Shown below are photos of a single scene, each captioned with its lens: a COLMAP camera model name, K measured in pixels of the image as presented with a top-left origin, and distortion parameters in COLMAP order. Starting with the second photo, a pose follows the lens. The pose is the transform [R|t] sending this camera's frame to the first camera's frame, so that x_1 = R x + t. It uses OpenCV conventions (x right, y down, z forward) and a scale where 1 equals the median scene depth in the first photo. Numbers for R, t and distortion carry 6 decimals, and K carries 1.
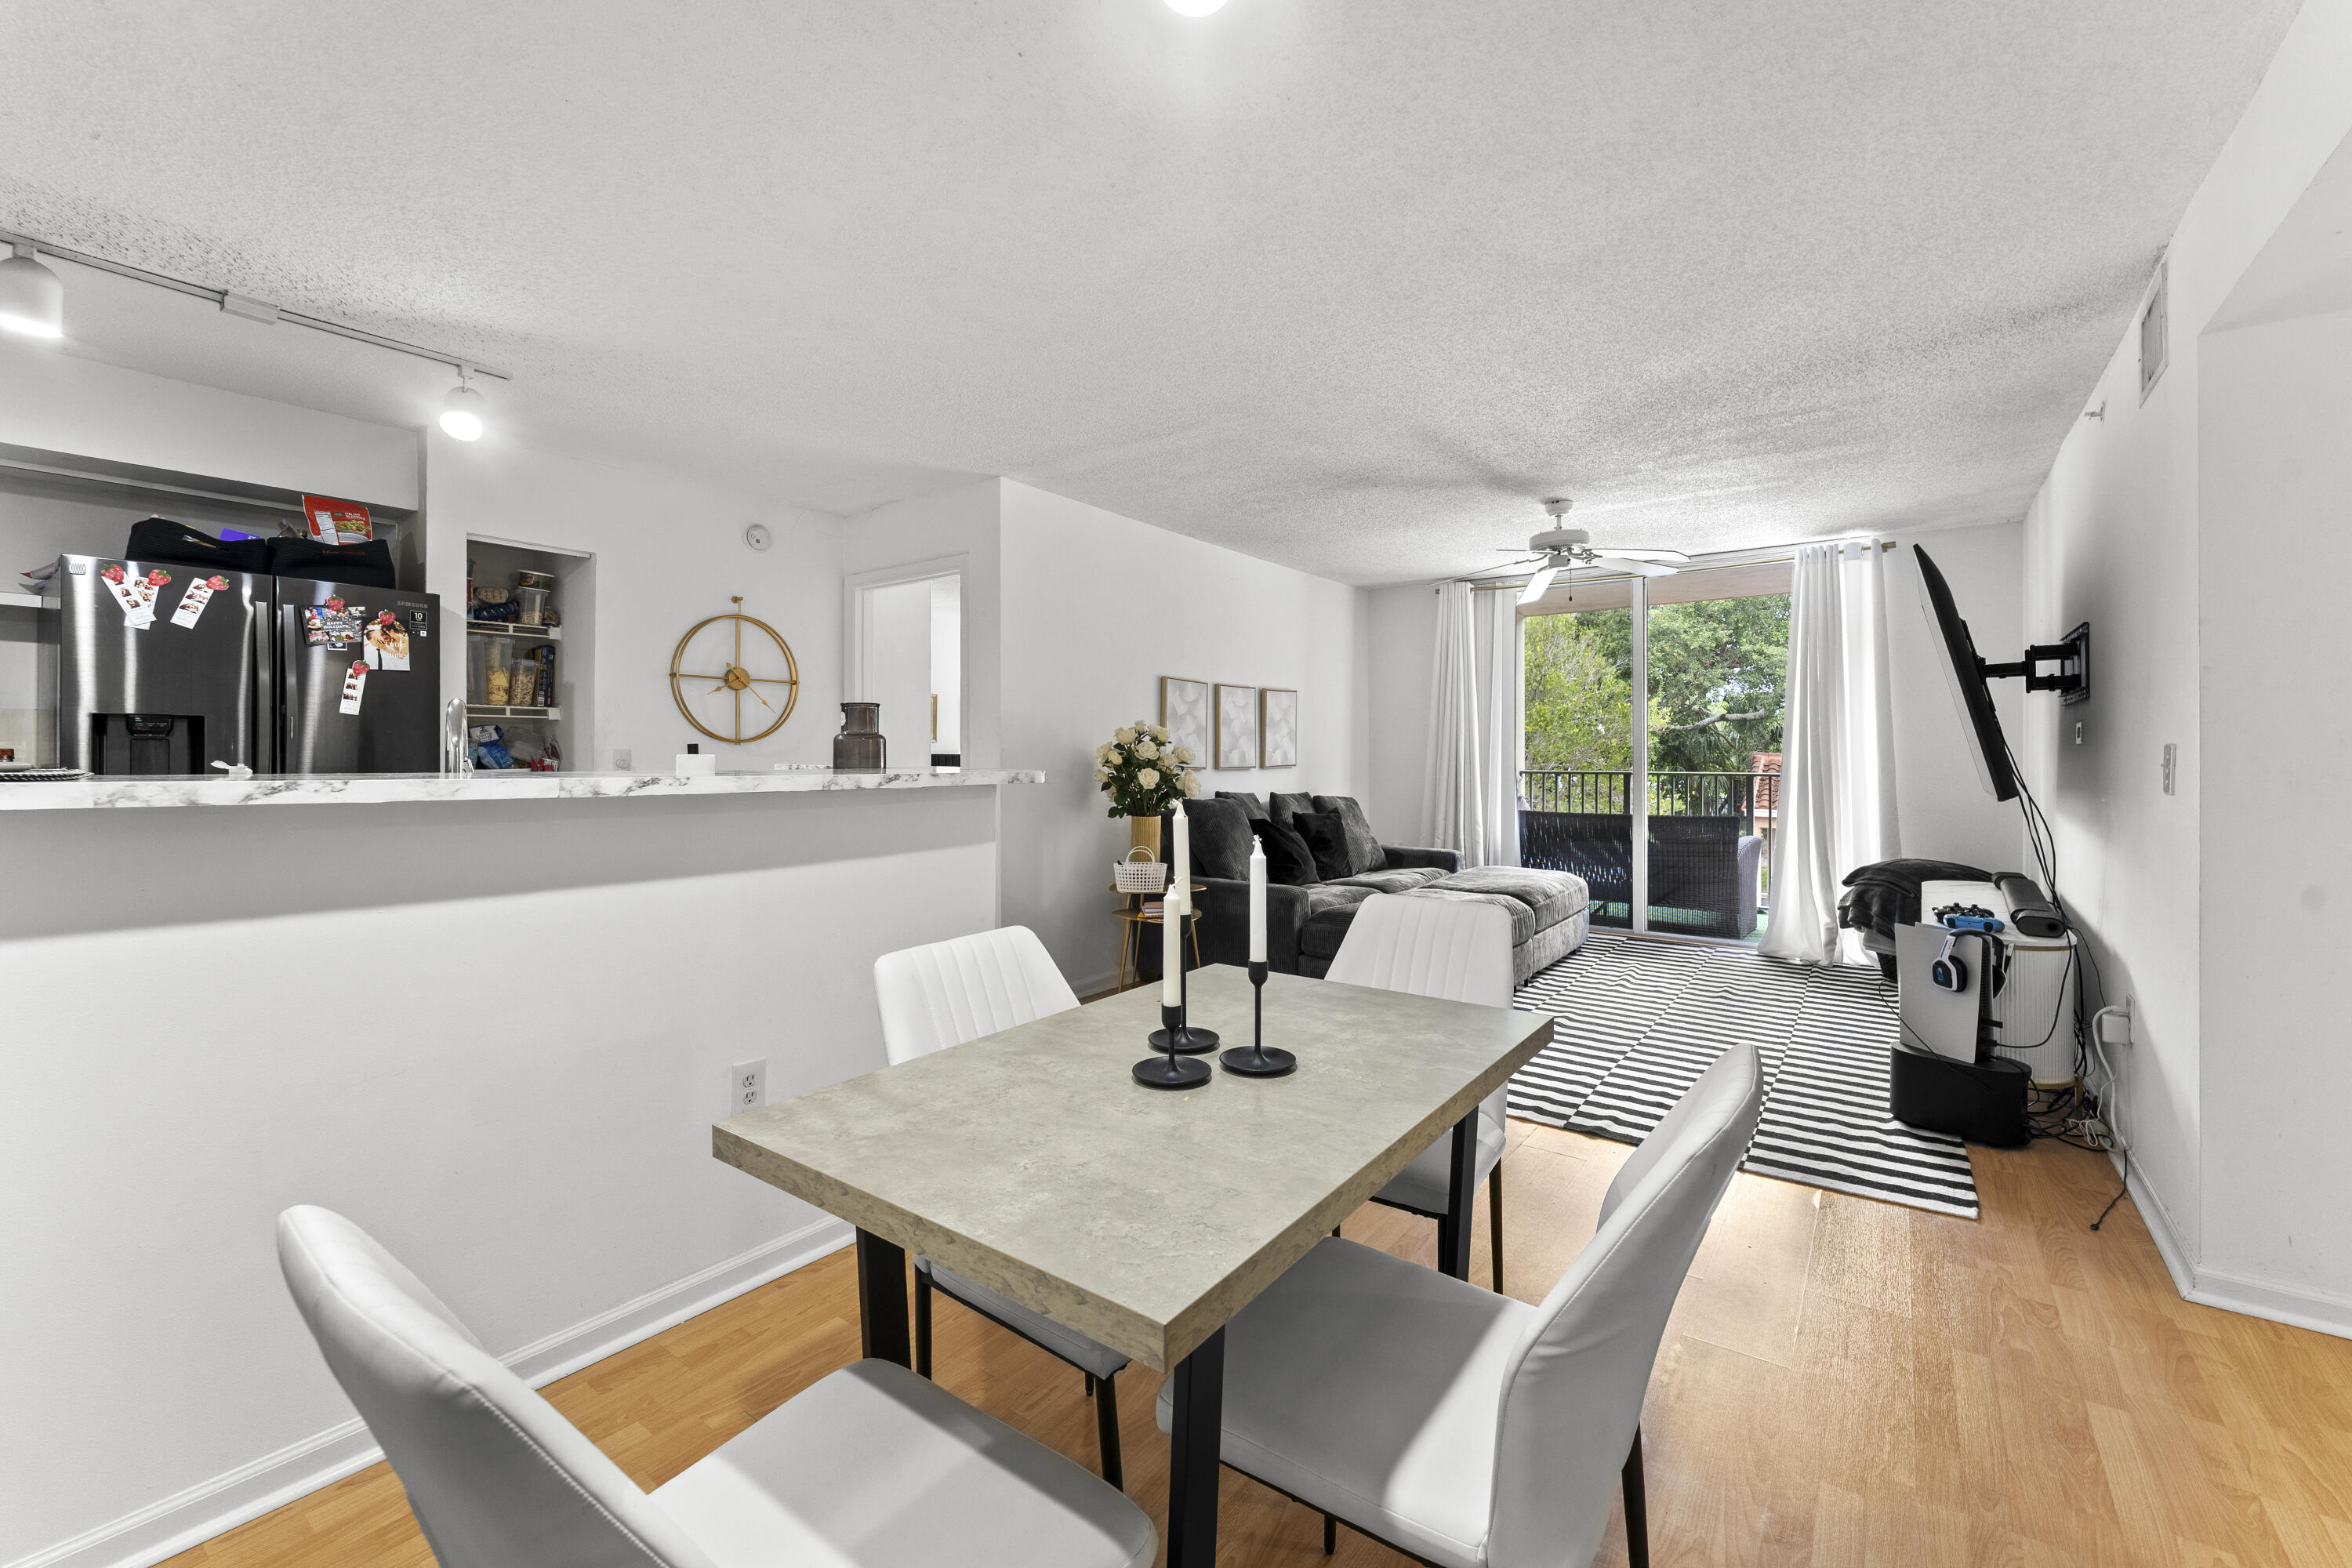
lens RADIAL K [[956.7, 0, 1167.3], [0, 956.7, 756.0], [0, 0, 1]] dist [-0.001541, -0.000145]
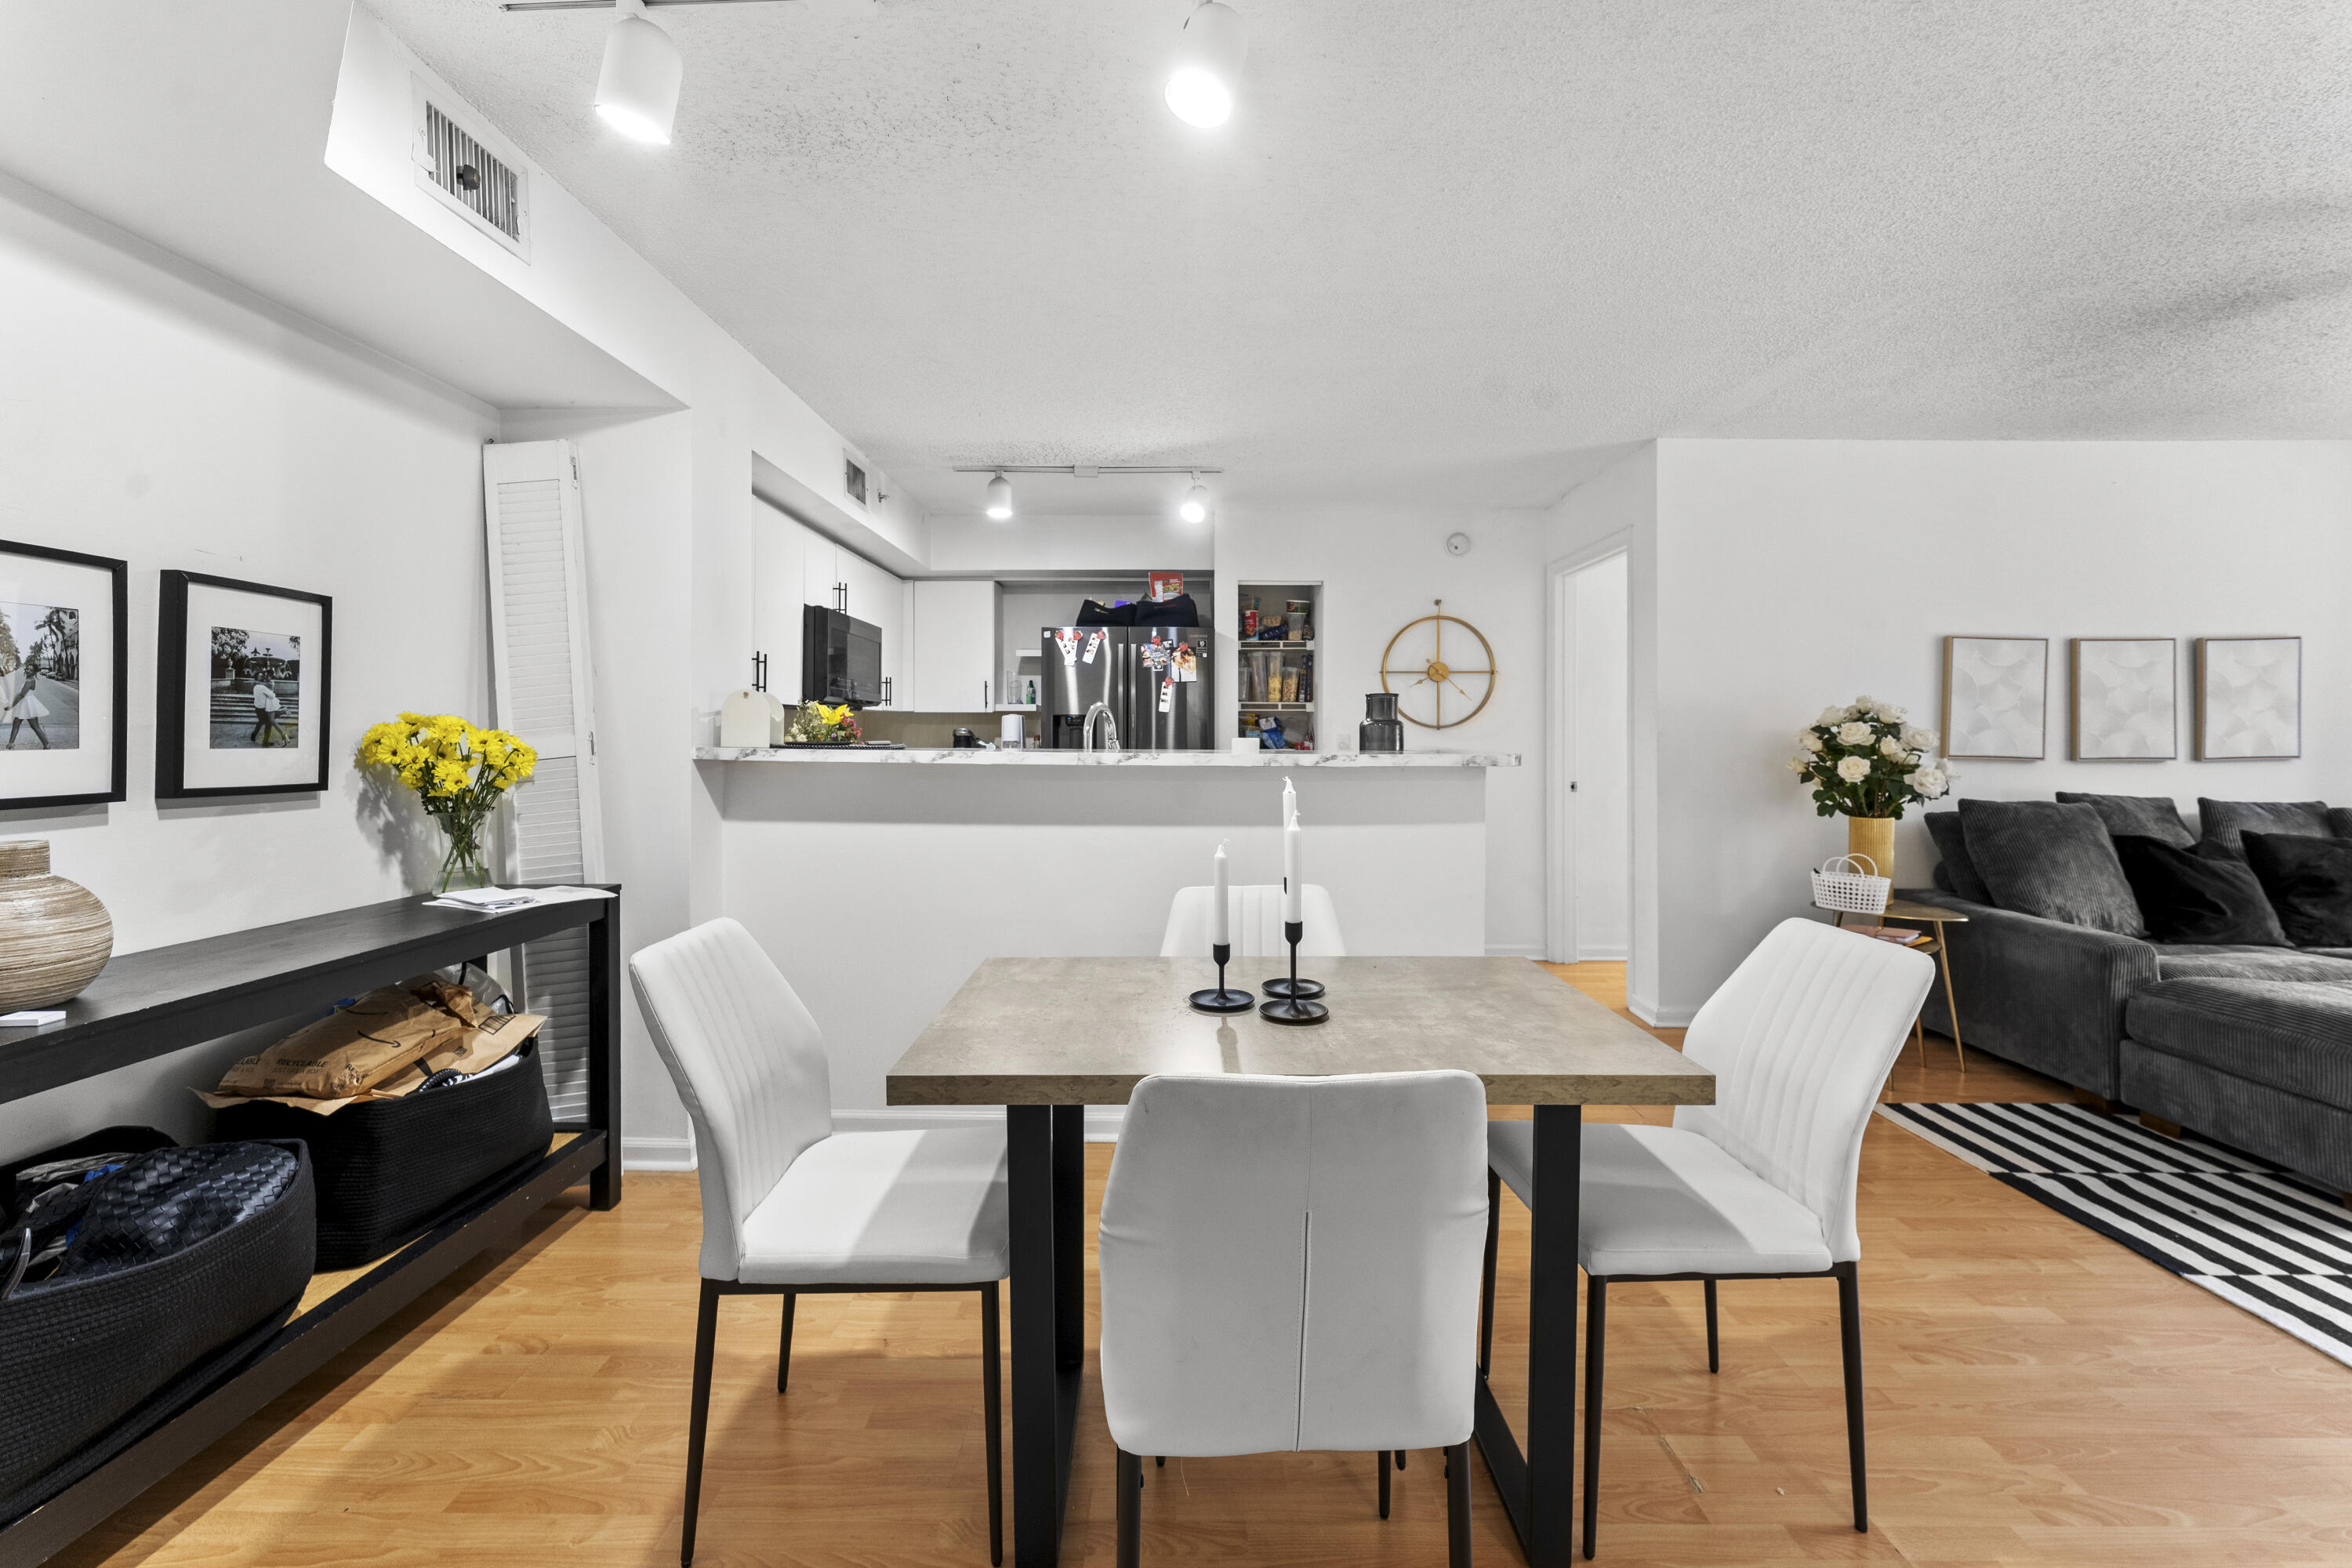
lens RADIAL K [[960.4, 0, 1170.4], [0, 960.4, 736.9], [0, 0, 1]] dist [-0.001721, -0.000444]
pose [[0.599367, -0.000851, -0.800474, 0.284383], [-0.002586, 0.999992, -0.002999, 0.000555], [0.800470, 0.003868, 0.599360, 0.066628]]
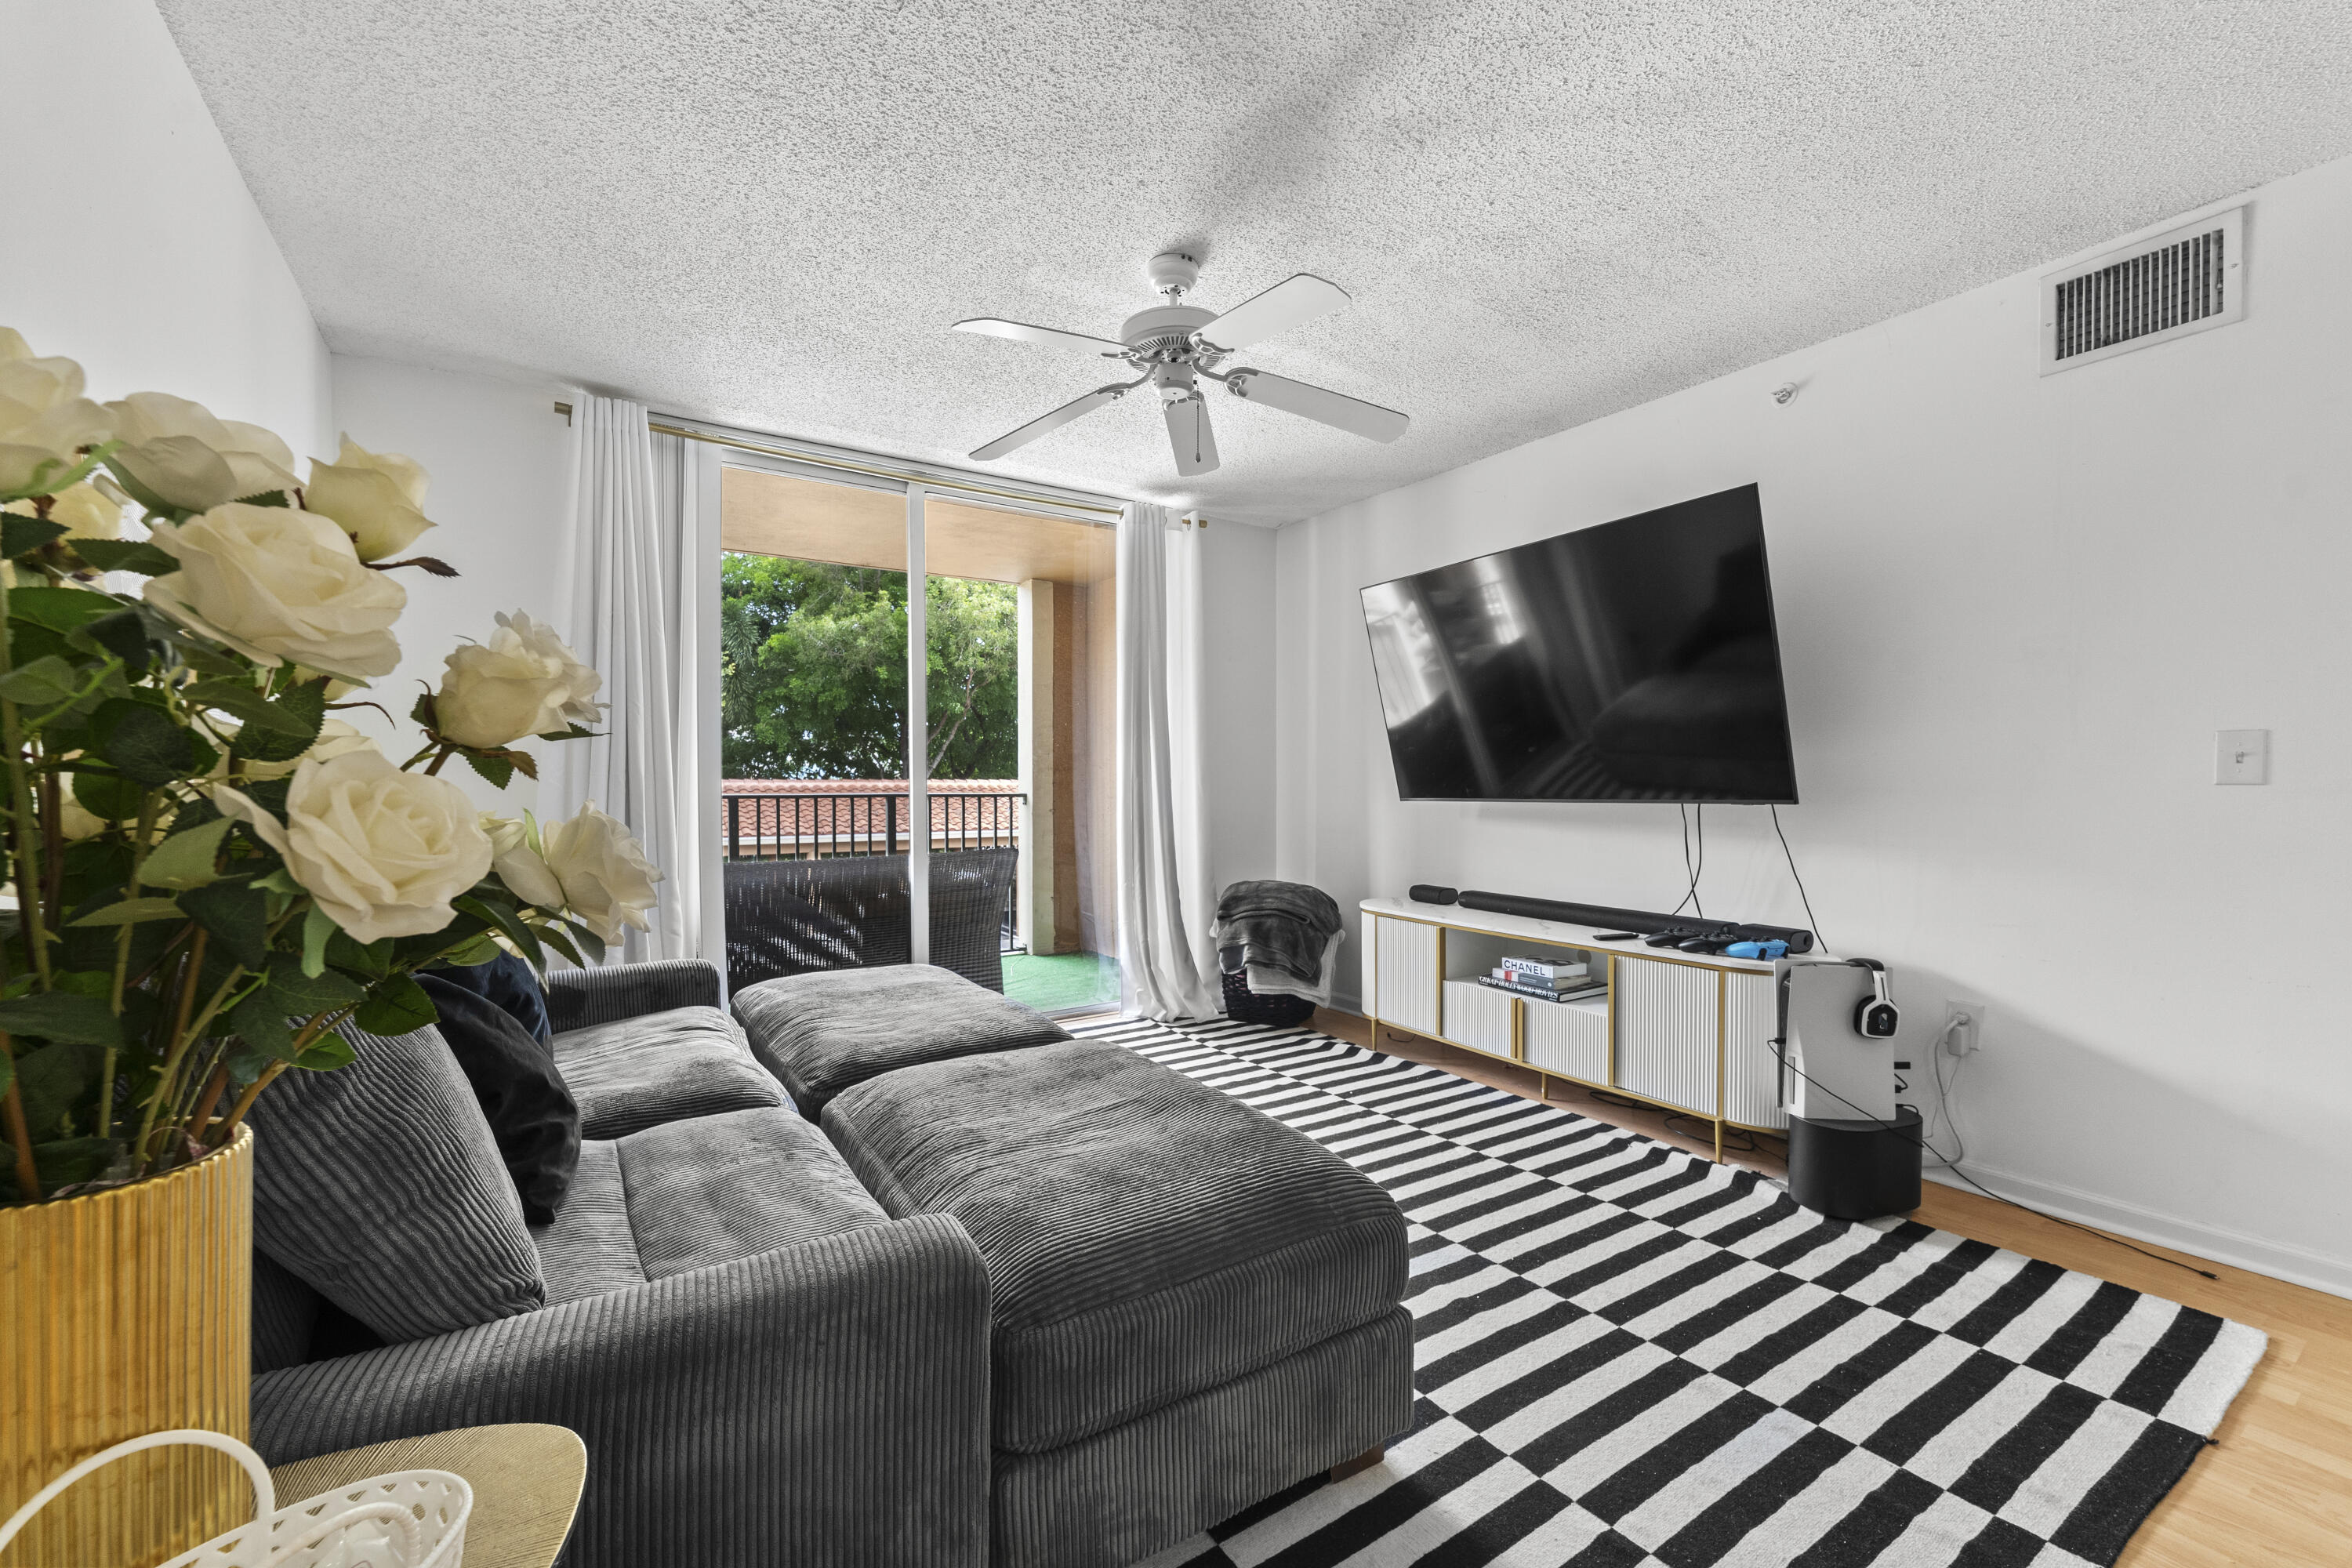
lens RADIAL K [[962.2, 0, 1175.0], [0, 962.2, 792.1], [0, 0, 1]] dist [-0.000065, -0.000115]
pose [[0.327959, -0.004229, 0.944683, -0.098521], [0.001818, 0.999991, 0.003845, 0.024955], [-0.944690, 0.000456, 0.327963, 0.898533]]
